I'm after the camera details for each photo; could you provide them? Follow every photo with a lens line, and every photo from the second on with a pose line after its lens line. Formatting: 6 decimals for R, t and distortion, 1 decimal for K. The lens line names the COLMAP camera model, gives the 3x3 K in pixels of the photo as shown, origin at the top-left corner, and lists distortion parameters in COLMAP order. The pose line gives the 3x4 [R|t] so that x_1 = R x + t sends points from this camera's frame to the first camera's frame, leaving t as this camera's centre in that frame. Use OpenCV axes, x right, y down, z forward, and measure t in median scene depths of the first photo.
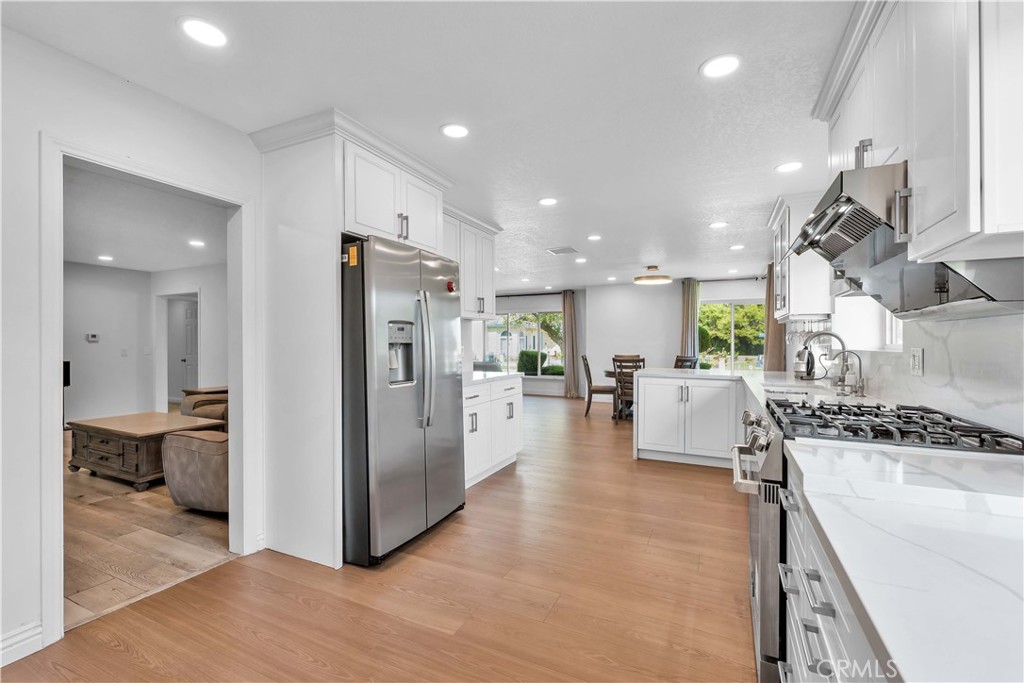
lens RADIAL K [[444.2, 0, 523.2], [0, 444.2, 338.7], [0, 0, 1]] dist [-0.000878, -0.000362]
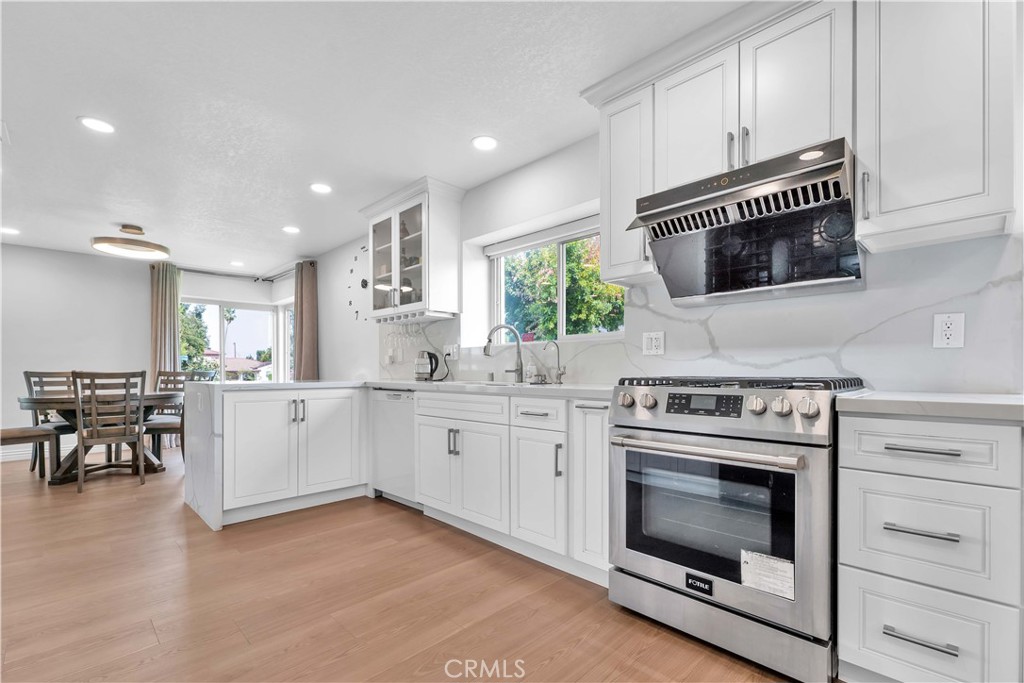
lens RADIAL K [[444.2, 0, 508.4], [0, 444.2, 370.0], [0, 0, 1]] dist [-0.000878, -0.000362]
pose [[0.344093, -0.006555, 0.938913, -0.179305], [-0.000009, 0.999976, 0.006985, 0.054450], [-0.938935, -0.002412, 0.344085, 0.446601]]
